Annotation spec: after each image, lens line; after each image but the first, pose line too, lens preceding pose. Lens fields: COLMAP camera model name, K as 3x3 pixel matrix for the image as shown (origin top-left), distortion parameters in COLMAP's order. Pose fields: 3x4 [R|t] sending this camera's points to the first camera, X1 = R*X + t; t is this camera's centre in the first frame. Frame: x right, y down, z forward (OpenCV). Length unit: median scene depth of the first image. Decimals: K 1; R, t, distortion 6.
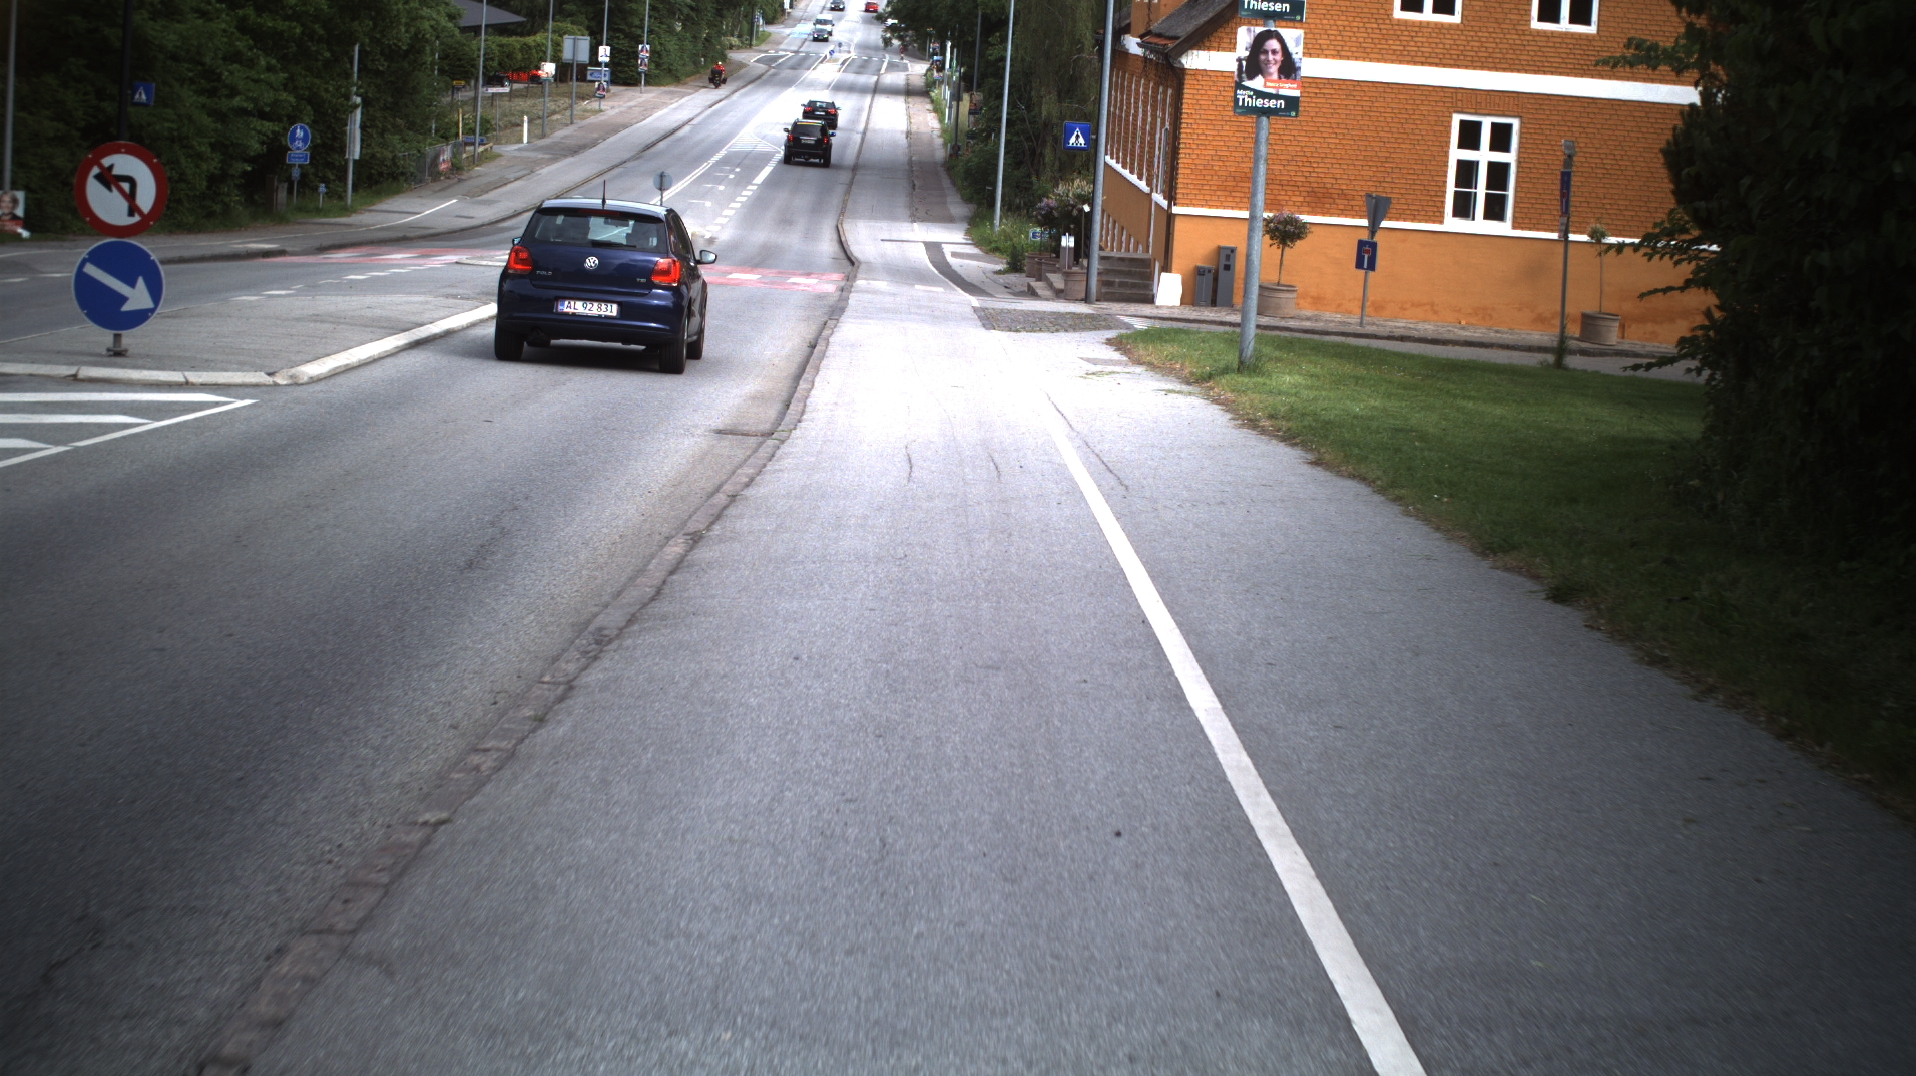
lens RADIAL K [[3336.4, 0, 958.0], [0, 3336.4, 538.0], [0, 0, 1]] dist [-0.279739, 0.338001]
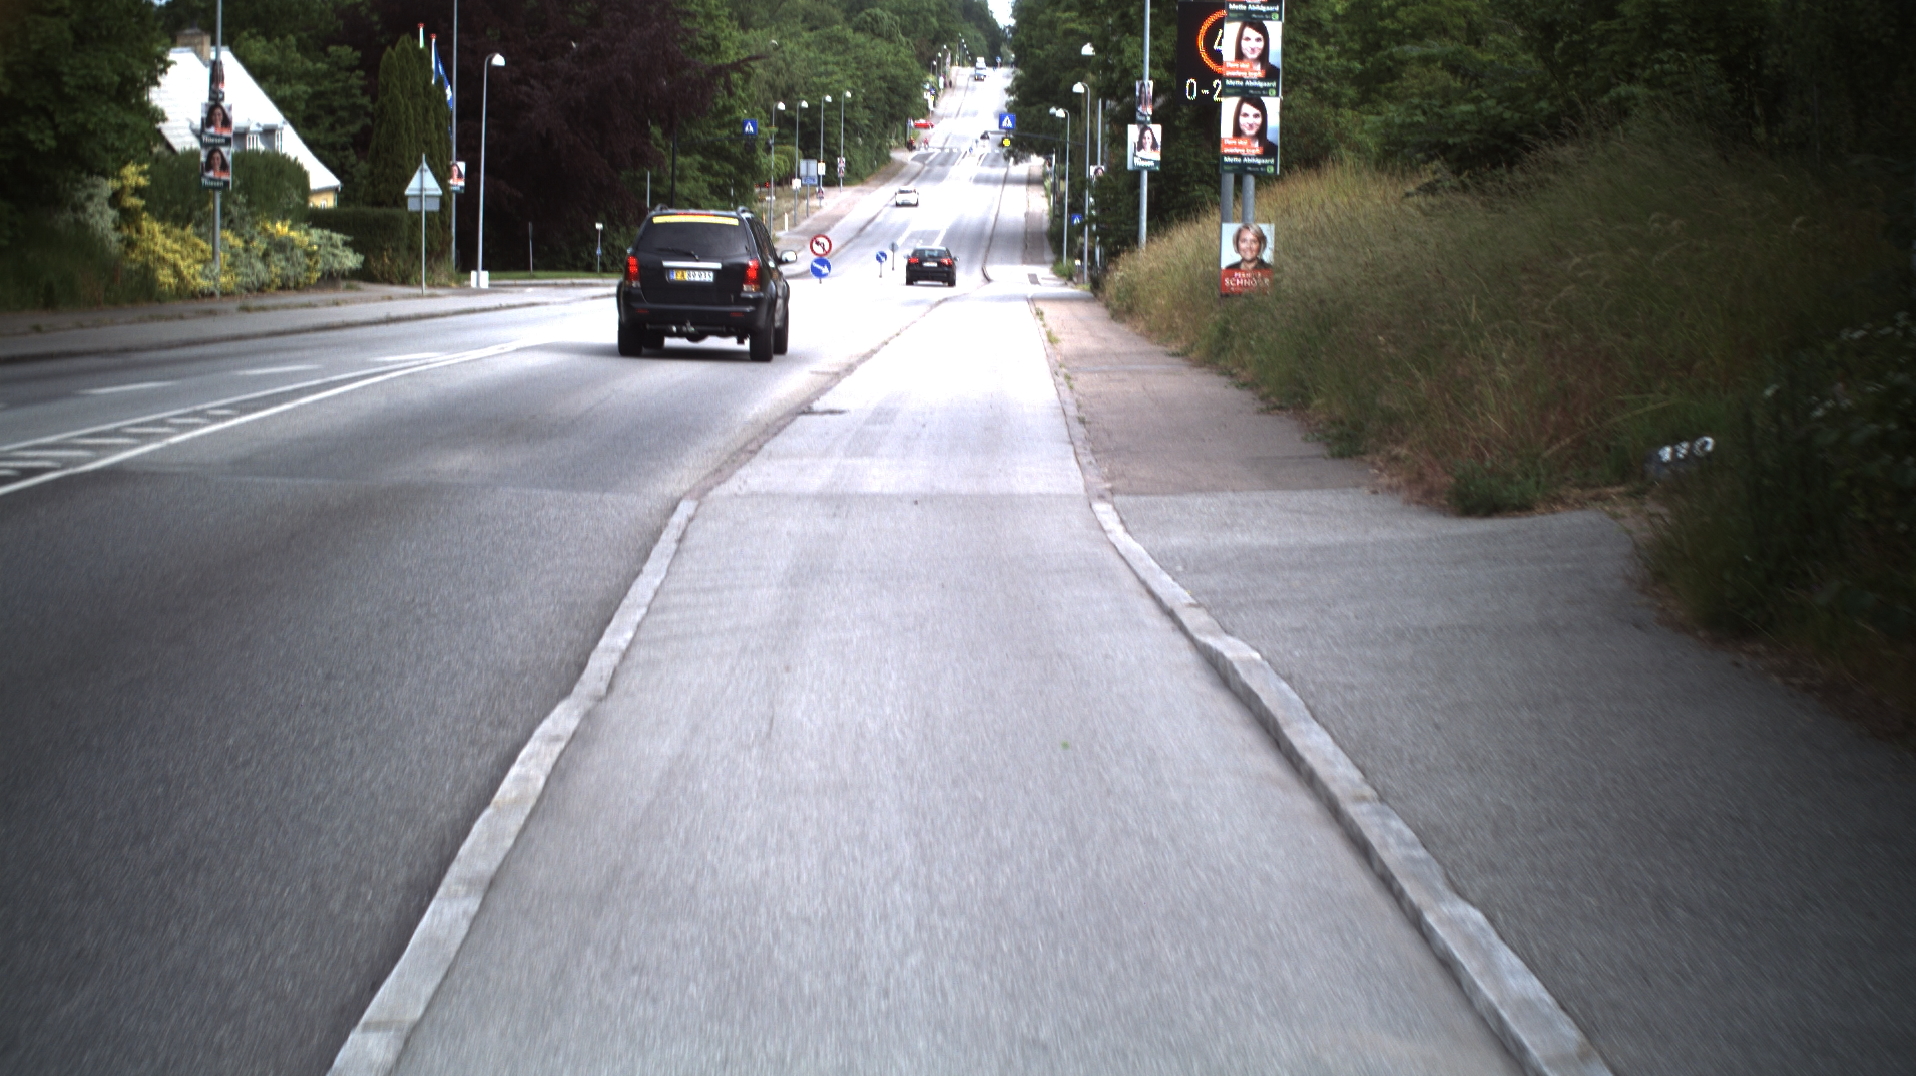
lens RADIAL K [[3336.4, 0, 958.0], [0, 3336.4, 538.0], [0, 0, 1]] dist [-0.279739, 0.338001]
pose [[0.998210, -0.039054, -0.045299, 0.030162], [0.038082, 0.999030, -0.022121, 0.102948], [0.046119, 0.020356, 0.998729, -0.907347]]
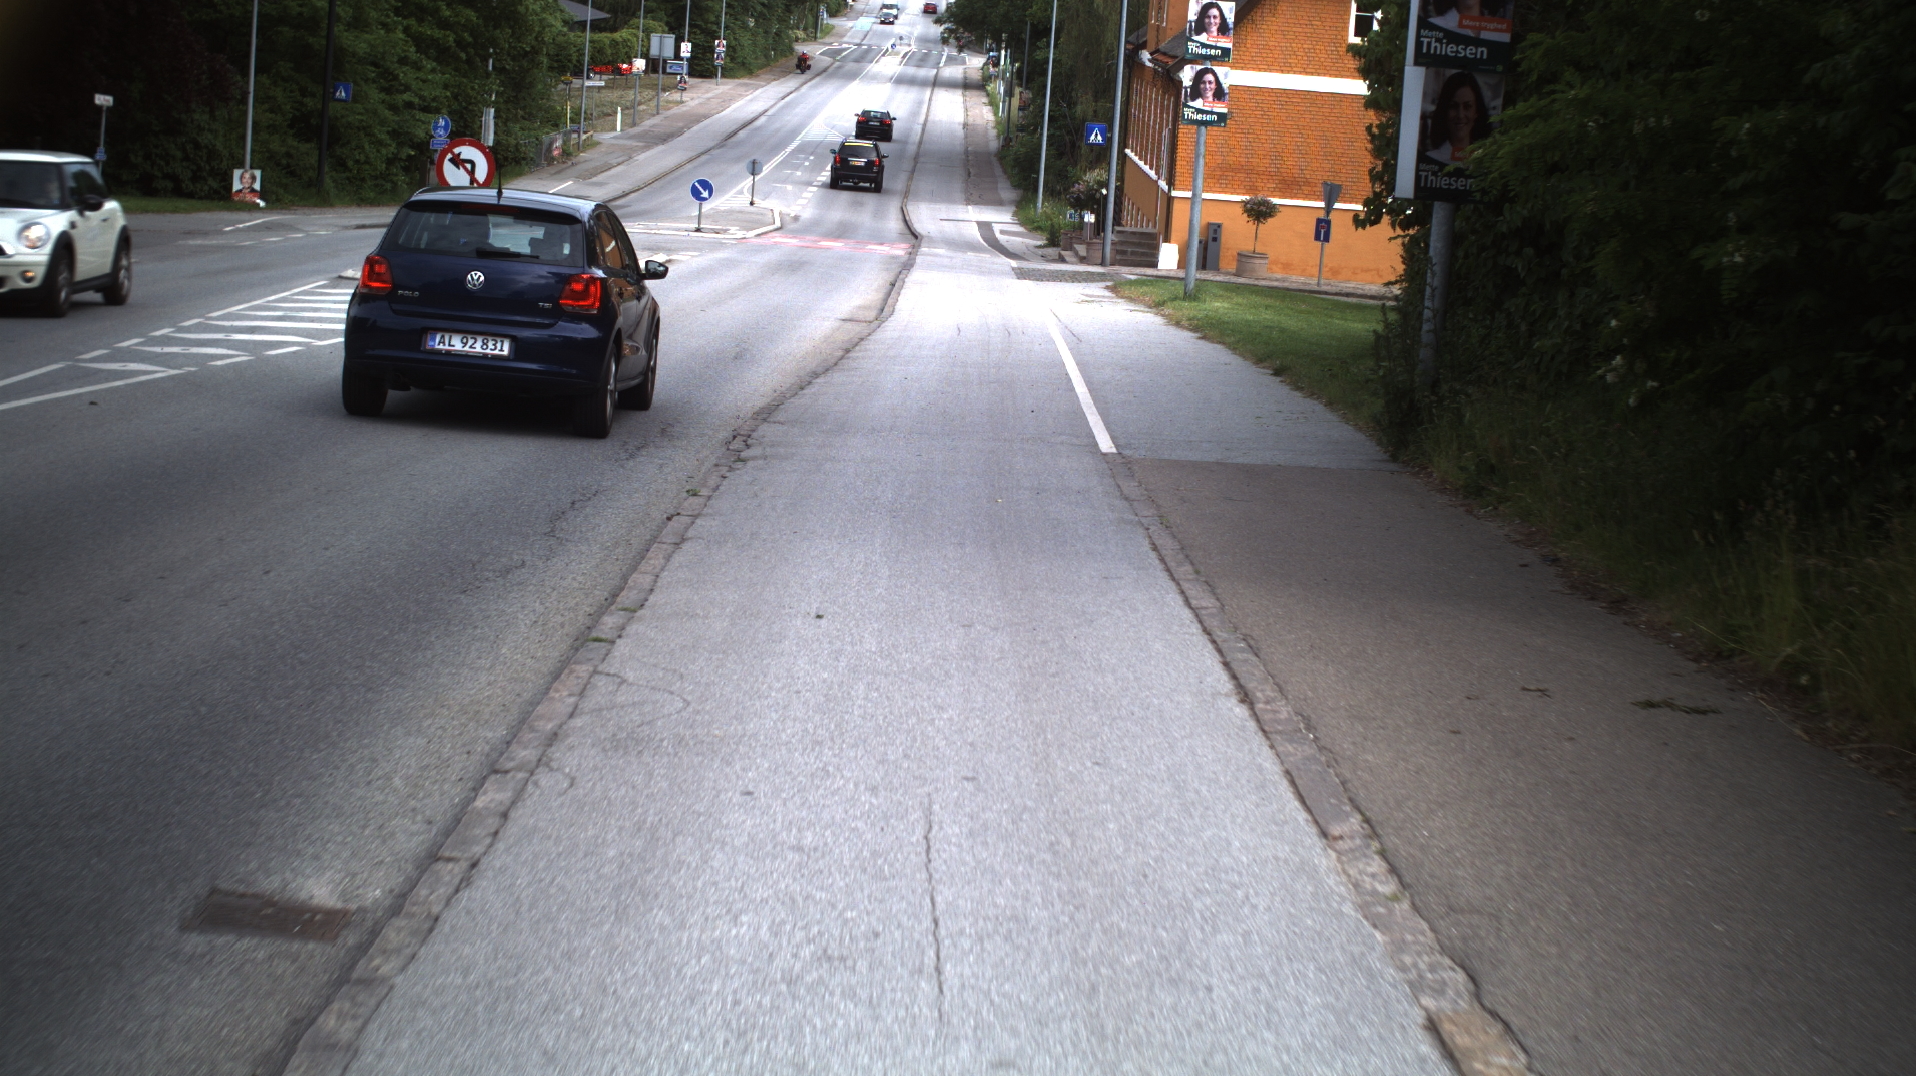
lens RADIAL K [[3336.4, 0, 958.0], [0, 3336.4, 538.0], [0, 0, 1]] dist [-0.279739, 0.338001]
pose [[0.999819, 0.009949, -0.016226, 0.003117], [-0.009893, 0.999945, 0.003514, 0.017373], [0.016260, -0.003353, 0.999862, -0.160606]]
